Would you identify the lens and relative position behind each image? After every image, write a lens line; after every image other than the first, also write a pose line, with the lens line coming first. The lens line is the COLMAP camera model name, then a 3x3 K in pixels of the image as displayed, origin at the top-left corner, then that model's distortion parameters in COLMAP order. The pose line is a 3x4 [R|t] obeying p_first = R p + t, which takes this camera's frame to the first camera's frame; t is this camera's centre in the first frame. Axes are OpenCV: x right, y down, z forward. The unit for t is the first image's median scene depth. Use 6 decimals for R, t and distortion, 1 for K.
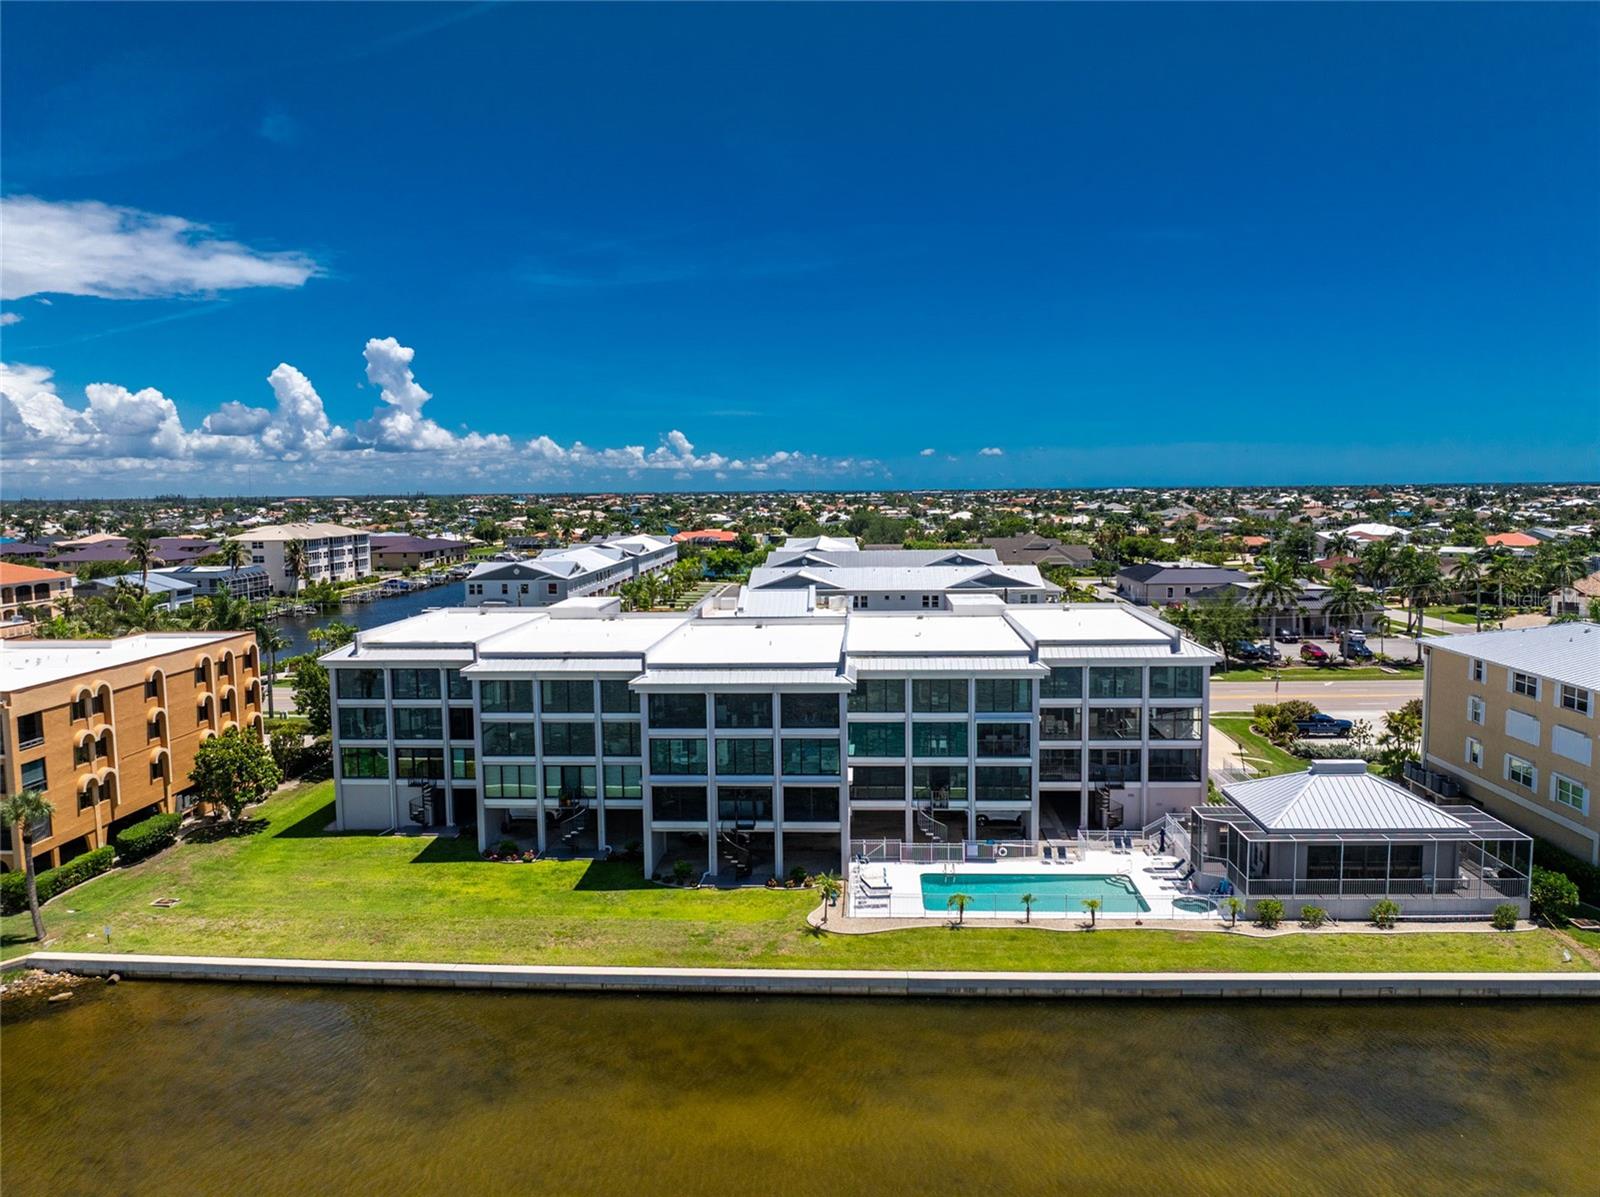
lens RADIAL K [[1119.9, 0, 787.8], [0, 1119.9, 567.2], [0, 0, 1]] dist [-0.040868, 0.005126]
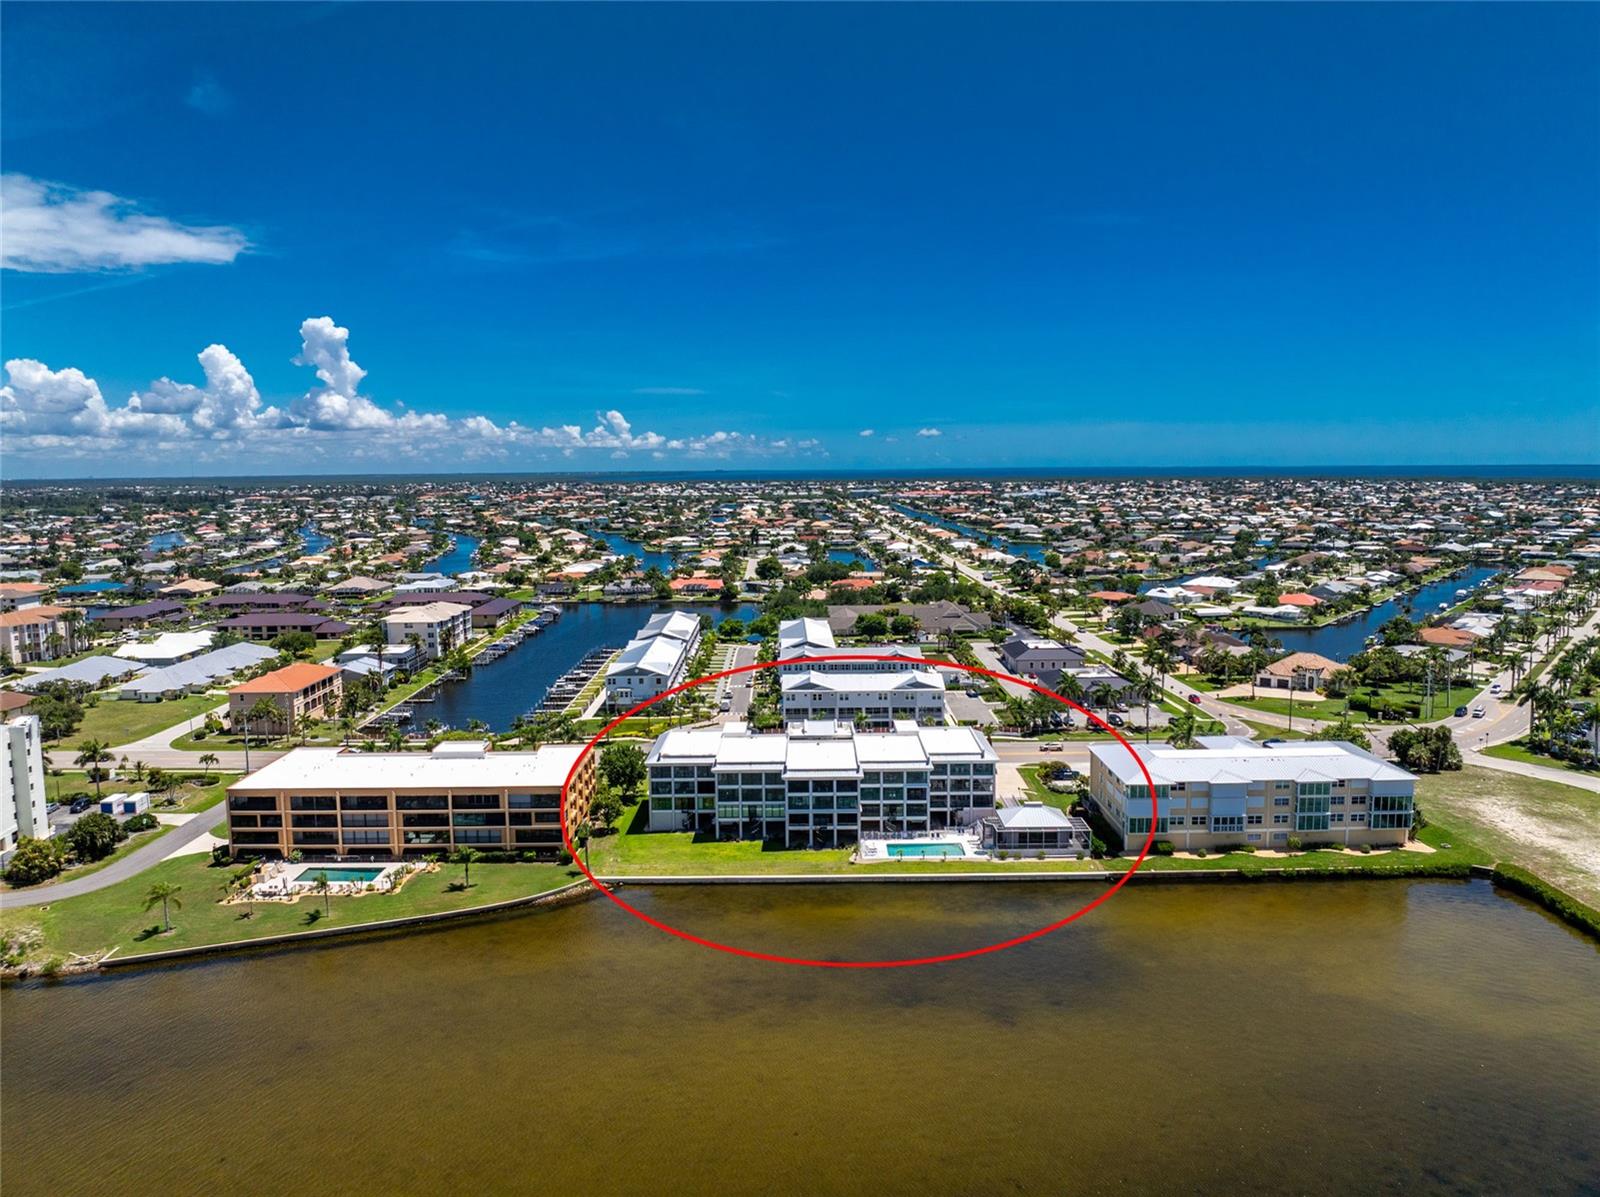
lens RADIAL K [[1119.9, 0, 798.2], [0, 1119.9, 536.6], [0, 0, 1]] dist [-0.040868, 0.005126]
pose [[0.997902, 0.000846, 0.064744, -0.130109], [-0.000283, 0.999962, -0.008701, -0.215905], [-0.064749, 0.008664, 0.997864, -0.817382]]
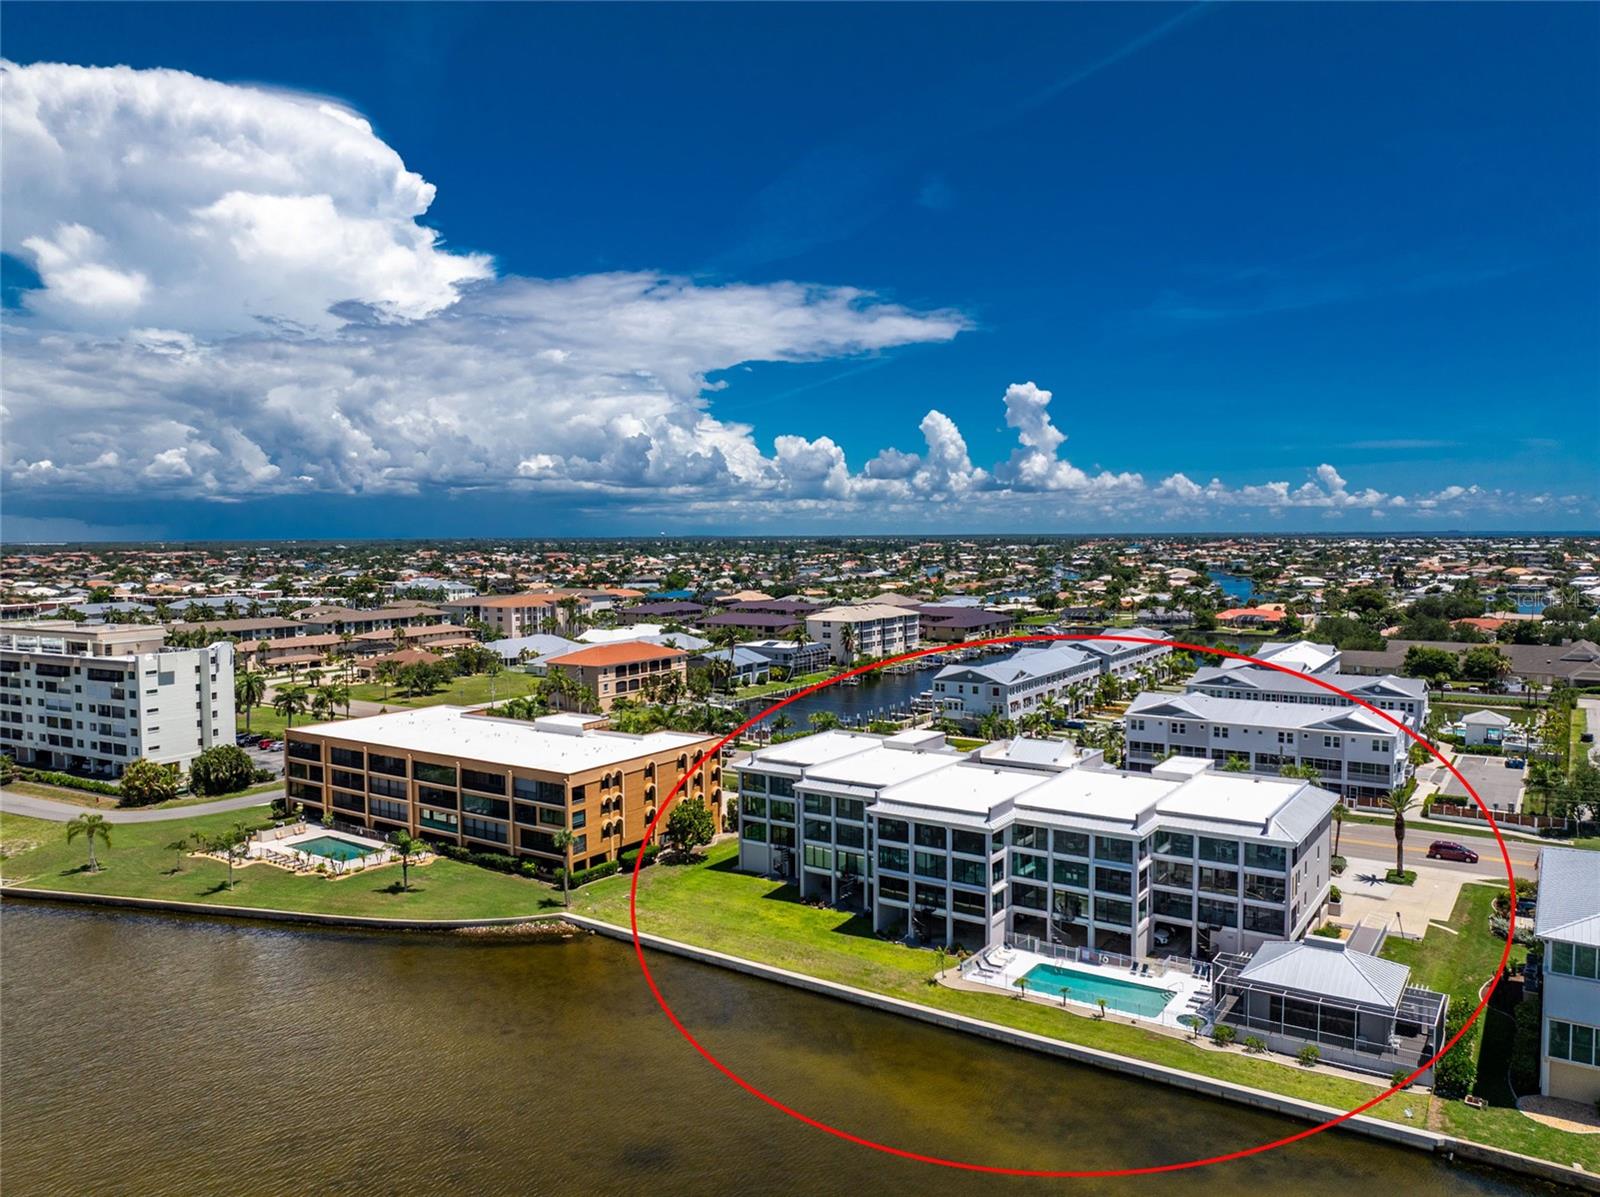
lens RADIAL K [[1119.9, 0, 810.3], [0, 1119.9, 567.9], [0, 0, 1]] dist [-0.040868, 0.005126]
pose [[0.861133, 0.022564, -0.507879, 0.282554], [-0.039420, 0.998970, -0.022458, -0.097094], [0.506849, 0.039360, 0.861136, -0.213477]]
